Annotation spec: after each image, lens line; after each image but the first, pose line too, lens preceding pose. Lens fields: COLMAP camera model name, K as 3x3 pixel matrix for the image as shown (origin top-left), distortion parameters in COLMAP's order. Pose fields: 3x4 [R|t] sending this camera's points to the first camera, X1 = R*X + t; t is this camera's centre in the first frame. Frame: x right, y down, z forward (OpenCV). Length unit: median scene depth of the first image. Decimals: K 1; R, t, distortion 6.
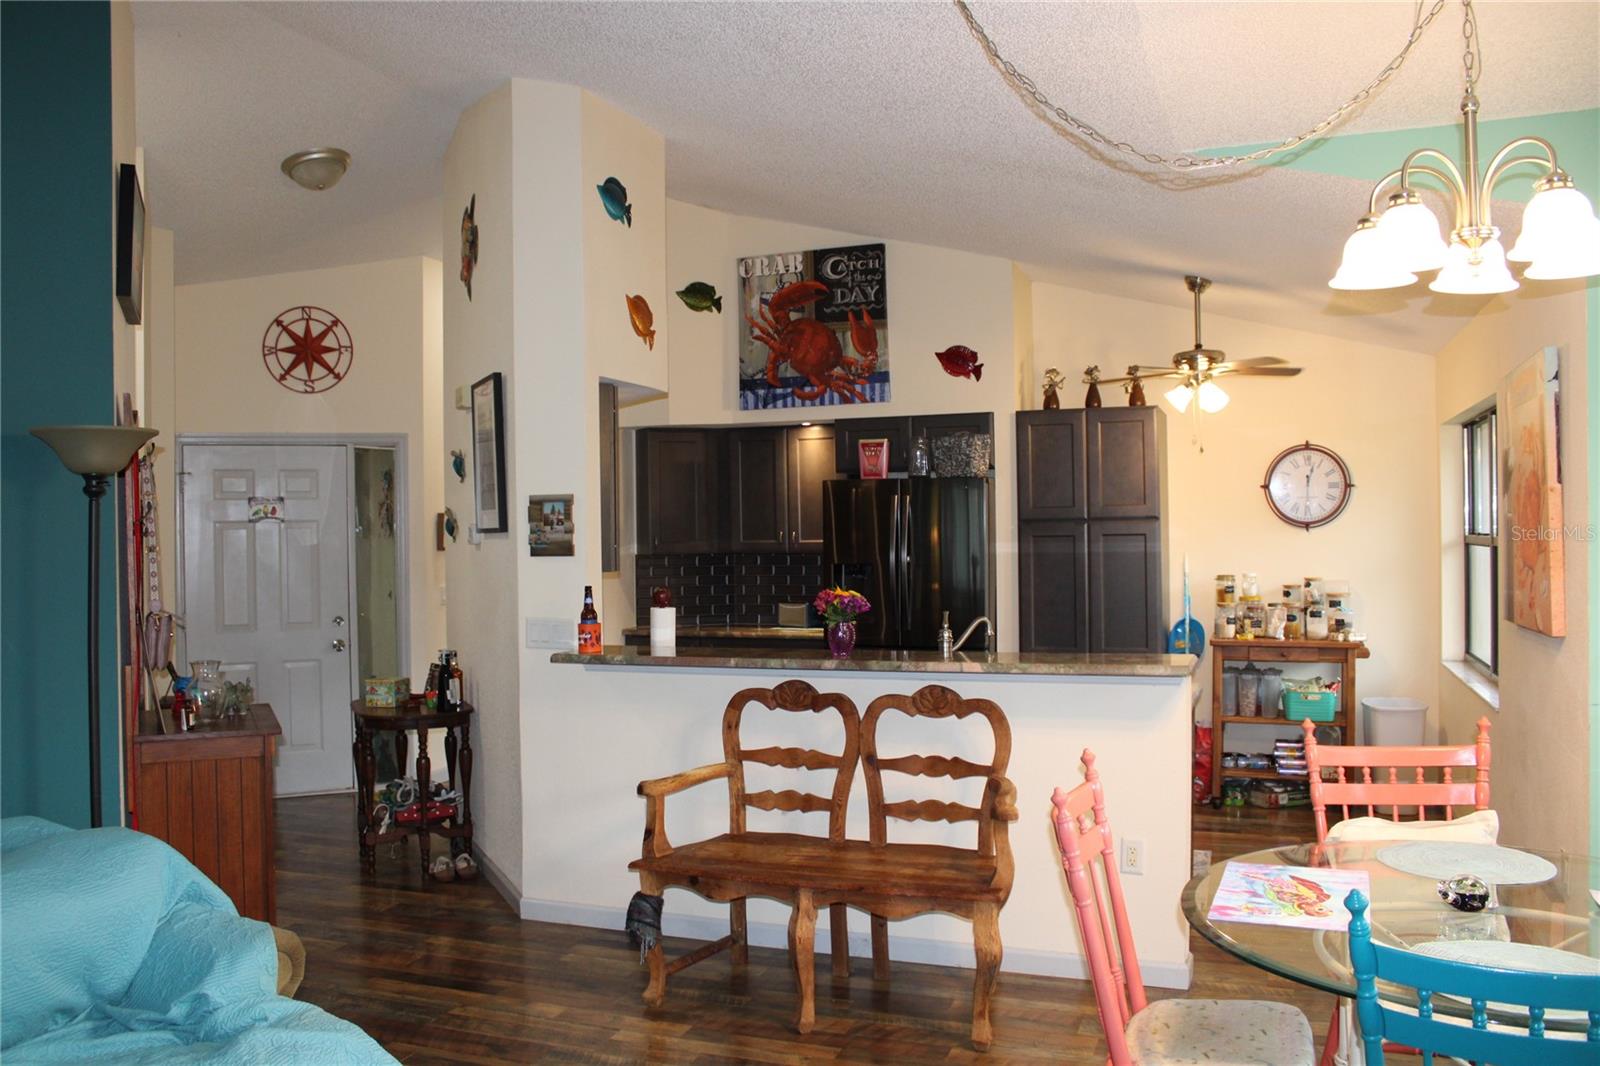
lens RADIAL K [[1320.6, 0, 796.3], [0, 1320.6, 539.3], [0, 0, 1]] dist [-0.148856, 0.115496]
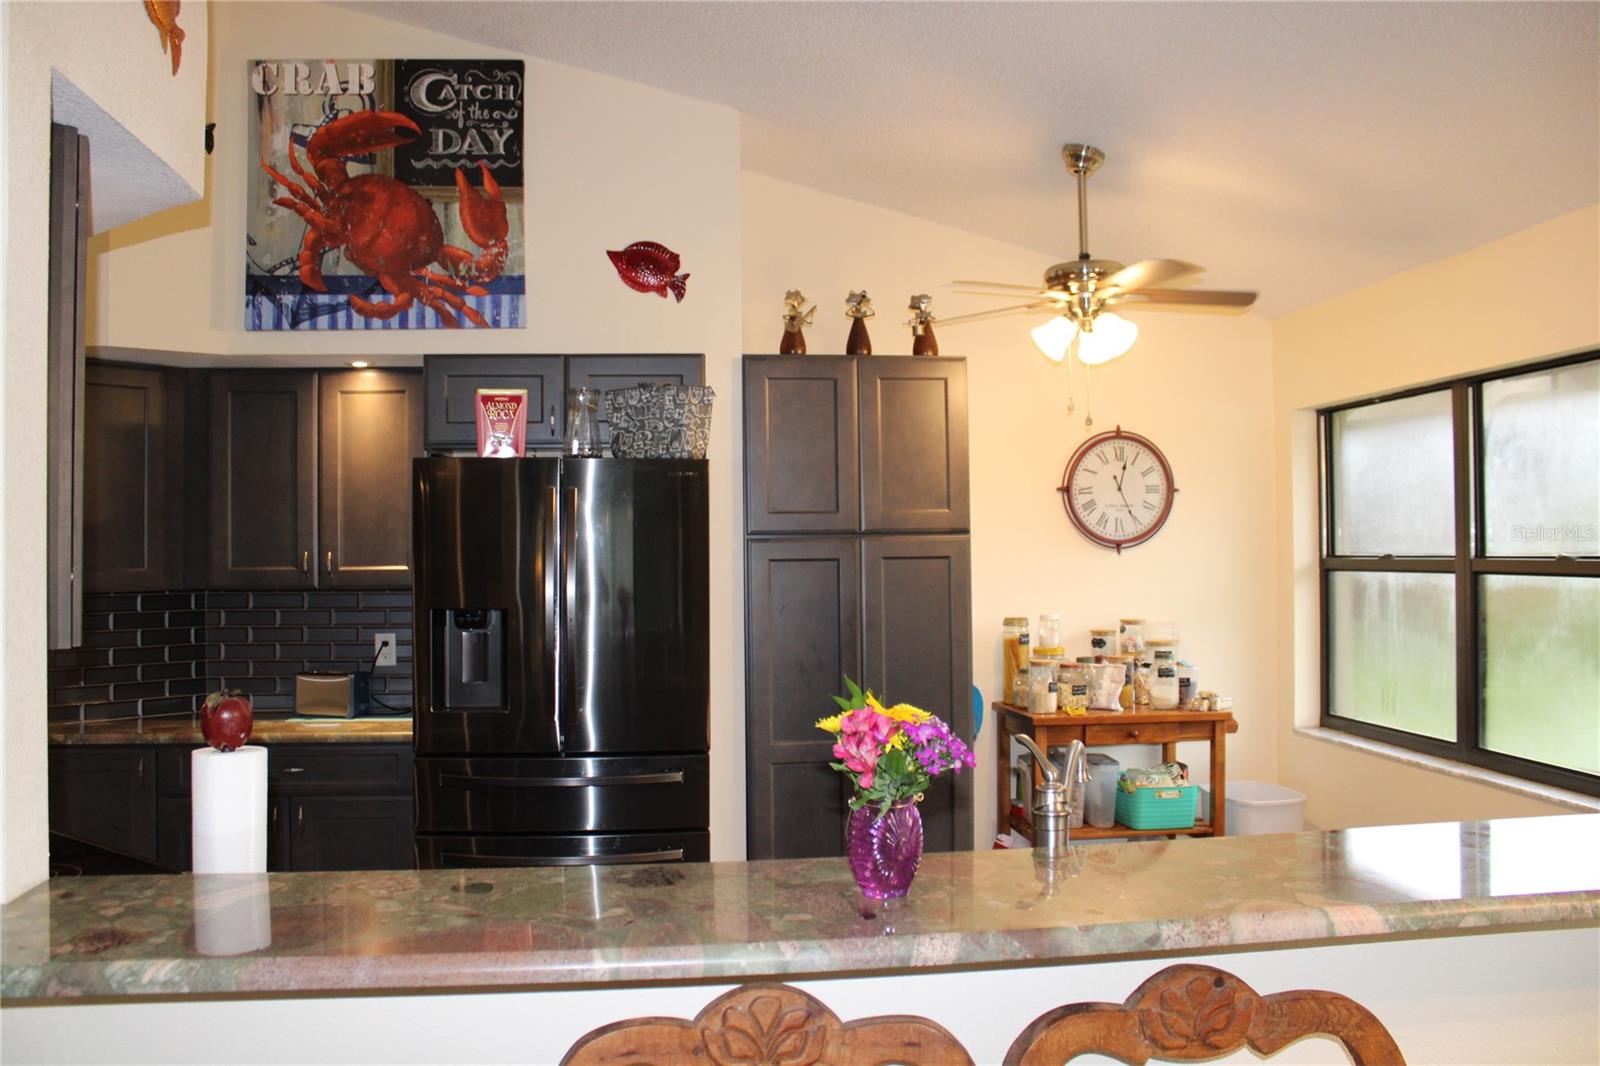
lens RADIAL K [[1320.6, 0, 796.6], [0, 1320.6, 529.4], [0, 0, 1]] dist [-0.148856, 0.115496]
pose [[0.887944, 0.013386, 0.459757, -0.087027], [0.001128, 0.999510, -0.031279, 0.002650], [-0.459951, 0.028292, 0.887494, 0.432073]]
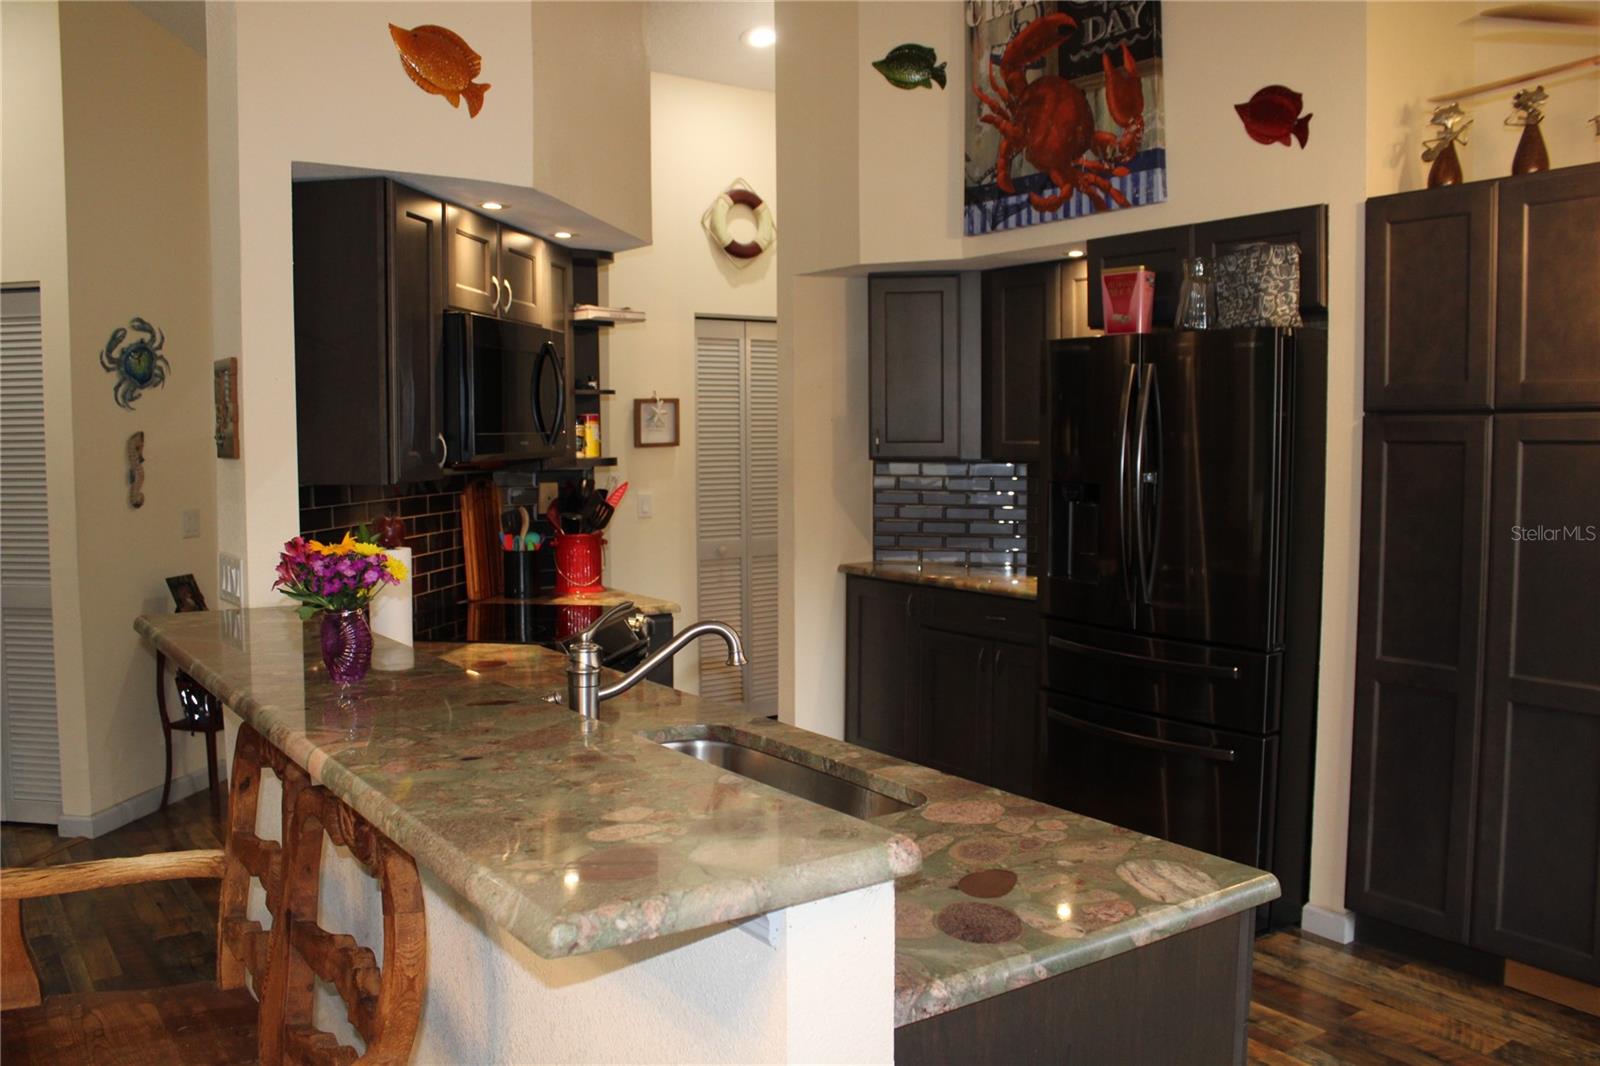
lens RADIAL K [[1320.6, 0, 793.0], [0, 1320.6, 523.3], [0, 0, 1]] dist [-0.148856, 0.115496]
pose [[0.827194, 0.048507, -0.559819, 0.258203], [-0.011416, 0.997512, 0.069565, -0.002489], [0.561801, -0.051153, 0.825690, 0.435944]]
